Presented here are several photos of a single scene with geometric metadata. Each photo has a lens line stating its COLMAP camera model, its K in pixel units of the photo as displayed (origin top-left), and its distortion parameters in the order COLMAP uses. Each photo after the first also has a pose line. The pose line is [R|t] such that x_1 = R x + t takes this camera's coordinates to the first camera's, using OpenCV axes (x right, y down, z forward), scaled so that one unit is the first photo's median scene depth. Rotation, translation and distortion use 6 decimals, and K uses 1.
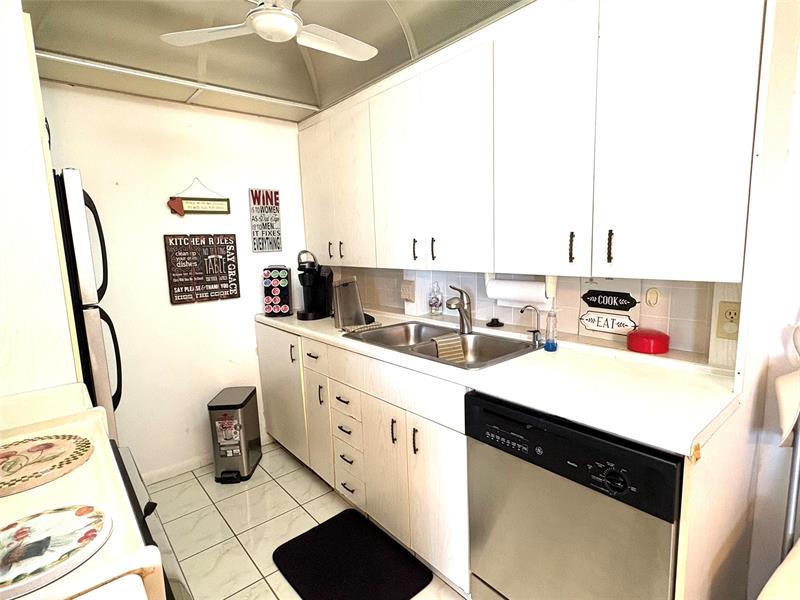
lens RADIAL K [[418.5, 0, 398.8], [0, 418.5, 302.0], [0, 0, 1]] dist [0.002323, -0.001398]
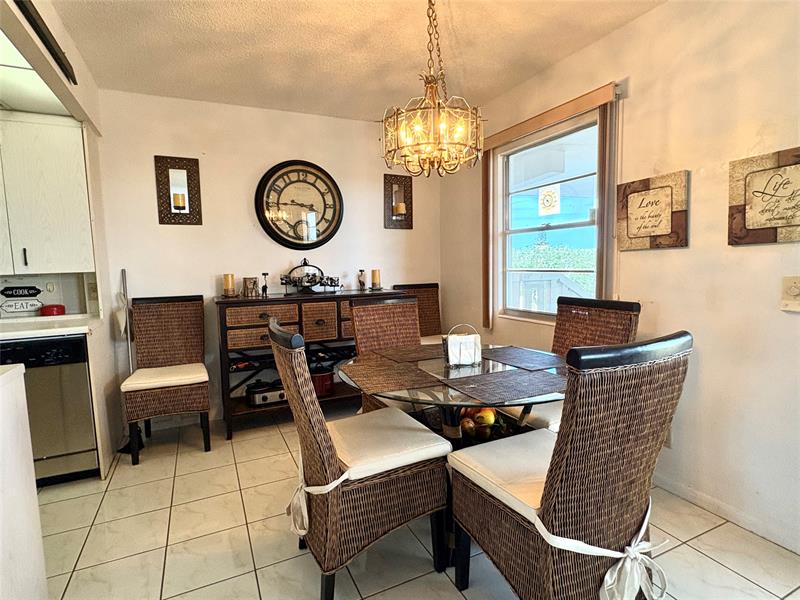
lens RADIAL K [[418.5, 0, 396.8], [0, 418.5, 300.6], [0, 0, 1]] dist [0.002323, -0.001398]
pose [[0.252562, -0.064411, 0.965434, -0.747217], [0.159079, 0.986968, 0.024231, 0.232392], [-0.954414, 0.147461, 0.259517, -0.868786]]
